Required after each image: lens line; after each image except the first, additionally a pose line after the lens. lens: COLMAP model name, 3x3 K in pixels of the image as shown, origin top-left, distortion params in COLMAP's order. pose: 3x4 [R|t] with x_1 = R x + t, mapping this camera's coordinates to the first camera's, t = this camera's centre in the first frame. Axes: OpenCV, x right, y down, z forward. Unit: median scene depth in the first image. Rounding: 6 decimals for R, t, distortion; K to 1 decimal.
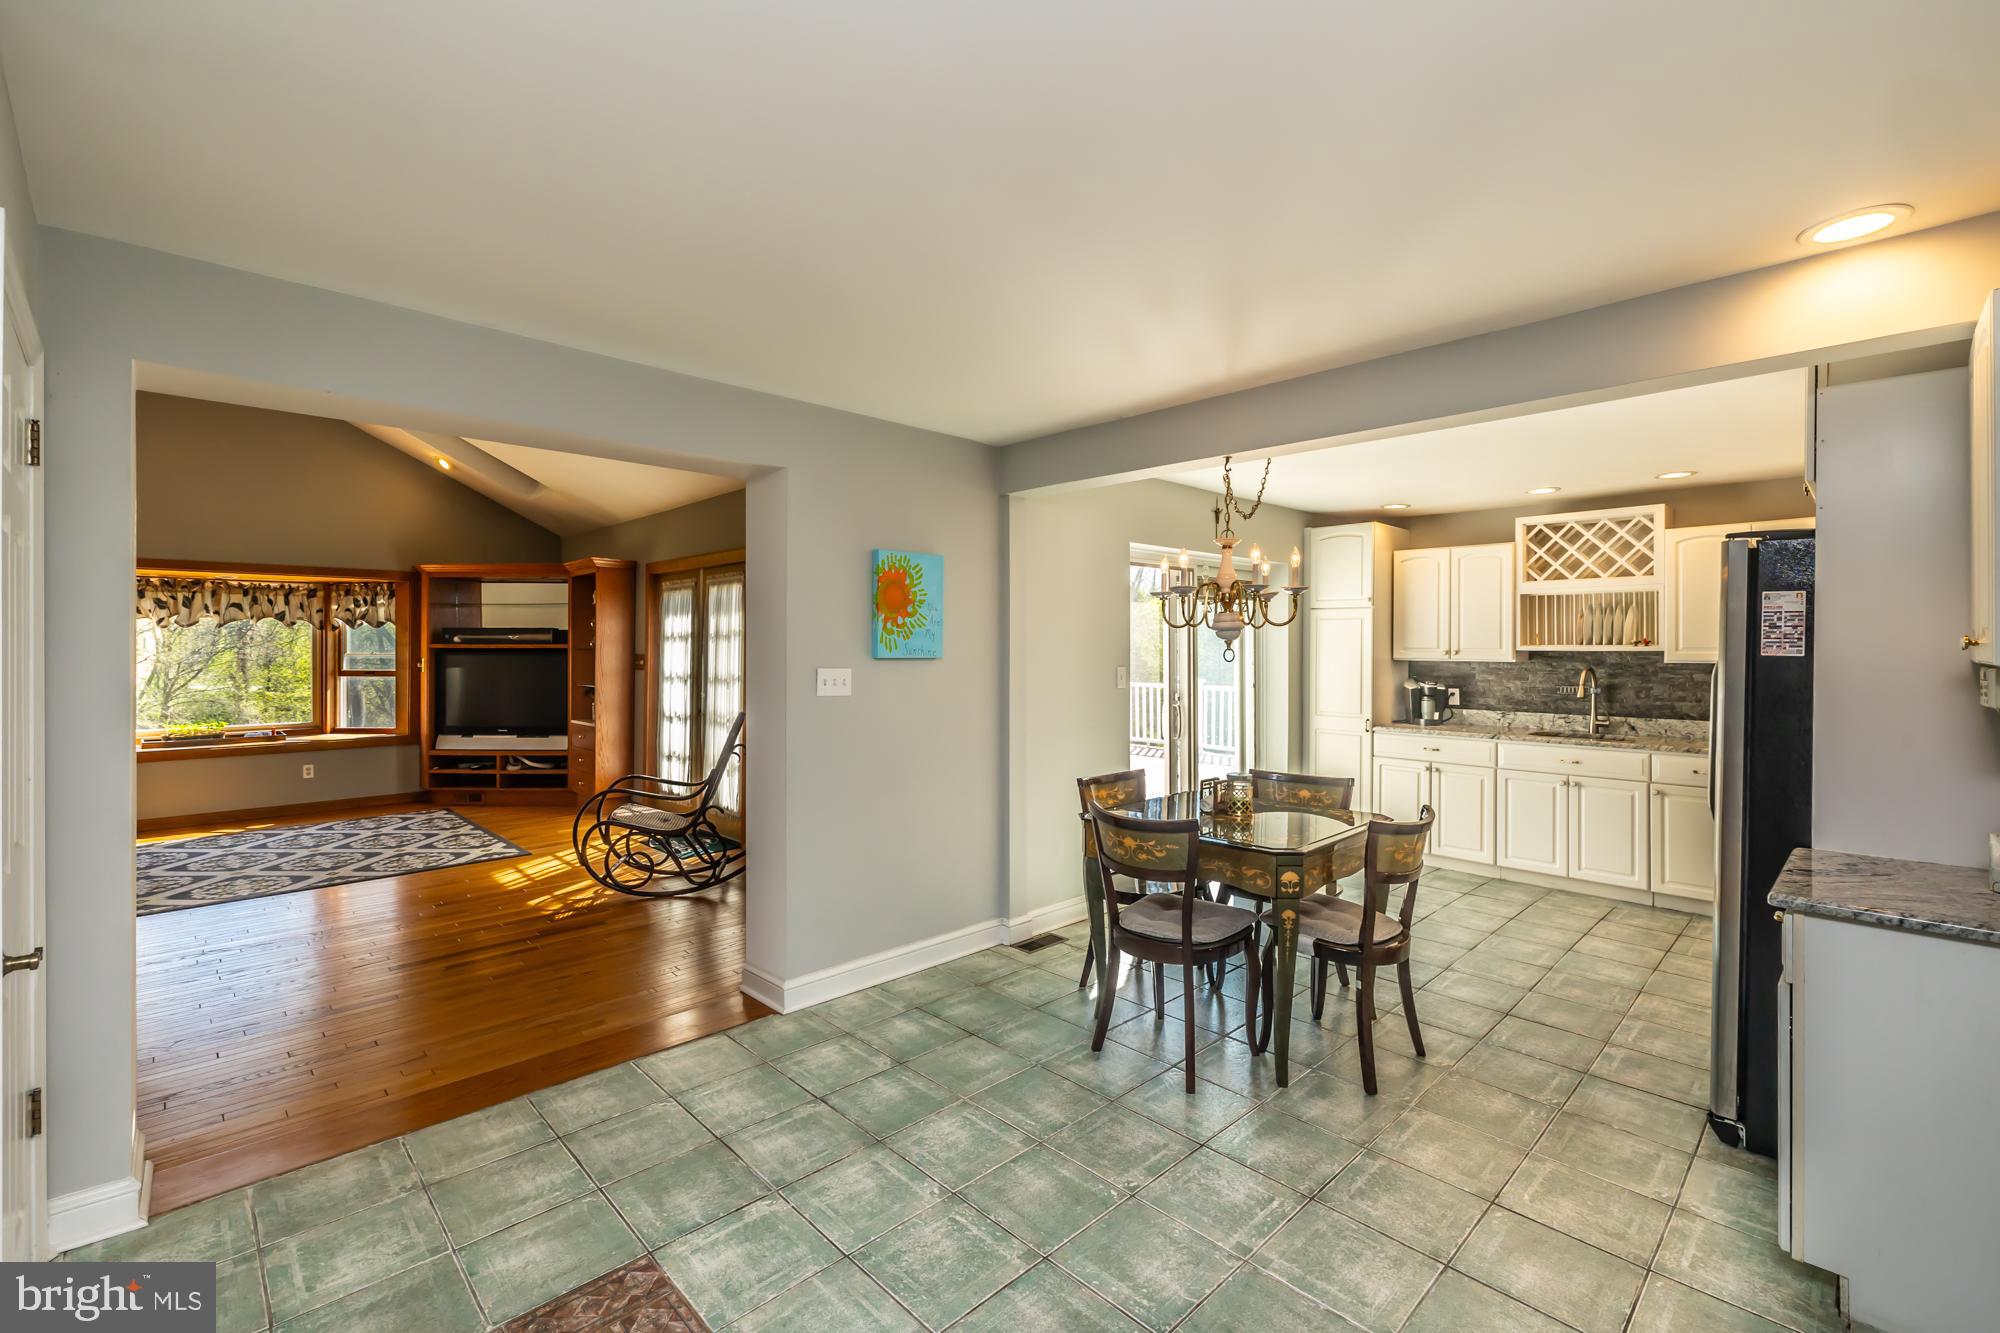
lens RADIAL K [[853.0, 0, 1003.5], [0, 853.0, 656.4], [0, 0, 1]] dist [-0.002614, -0.000175]
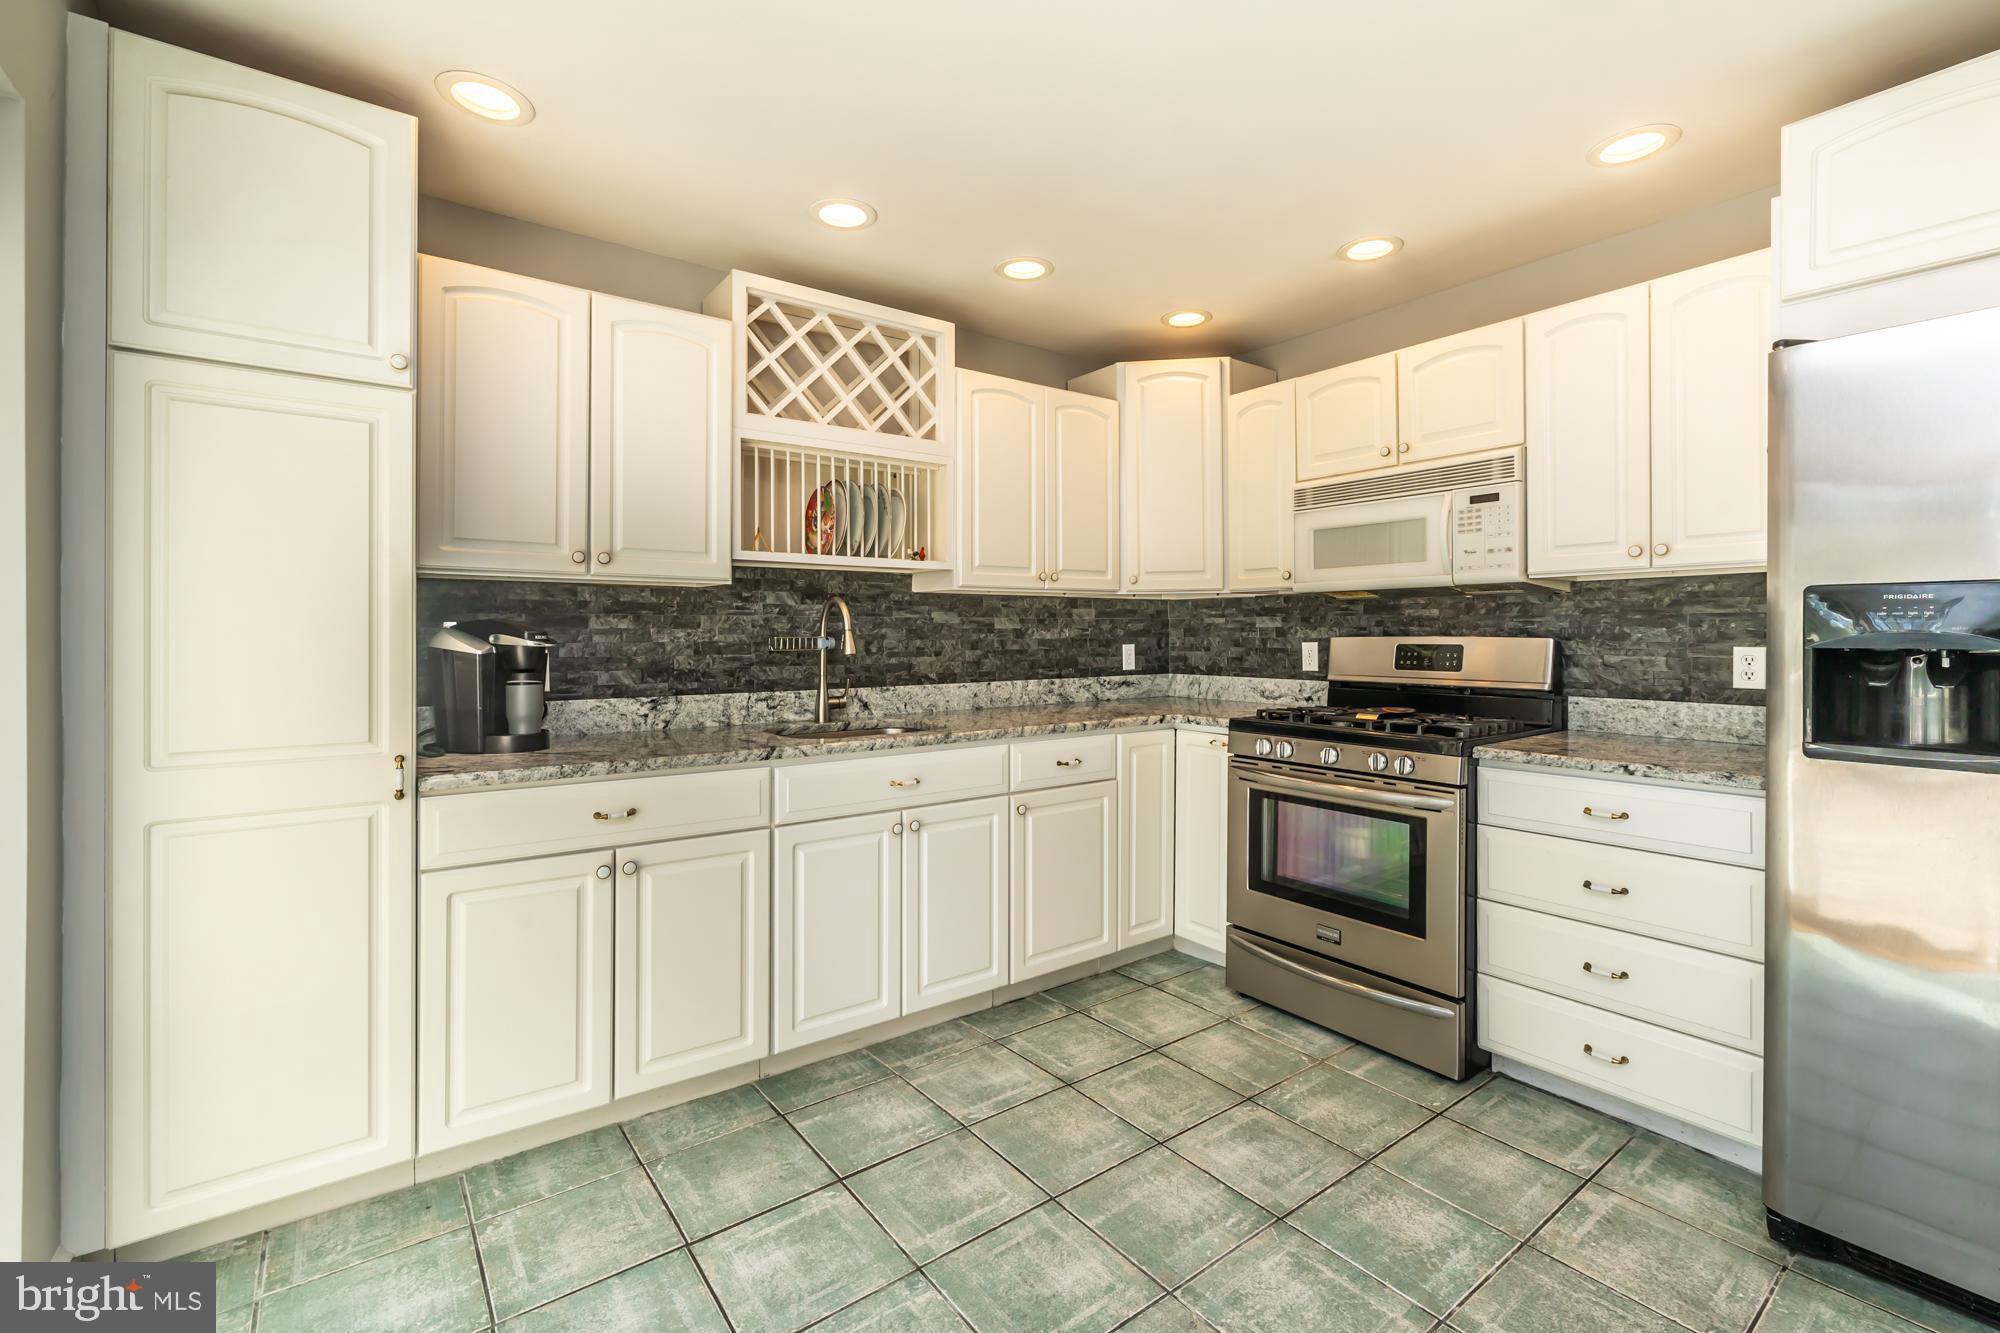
lens RADIAL K [[878.7, 0, 1001.9], [0, 878.7, 629.6], [0, 0, 1]] dist [-0.000270, 0.000052]
pose [[0.120007, 0.003063, 0.992768, 0.153854], [0.013132, 0.999903, -0.004673, 0.035465], [-0.992686, 0.013598, 0.119955, 0.813315]]
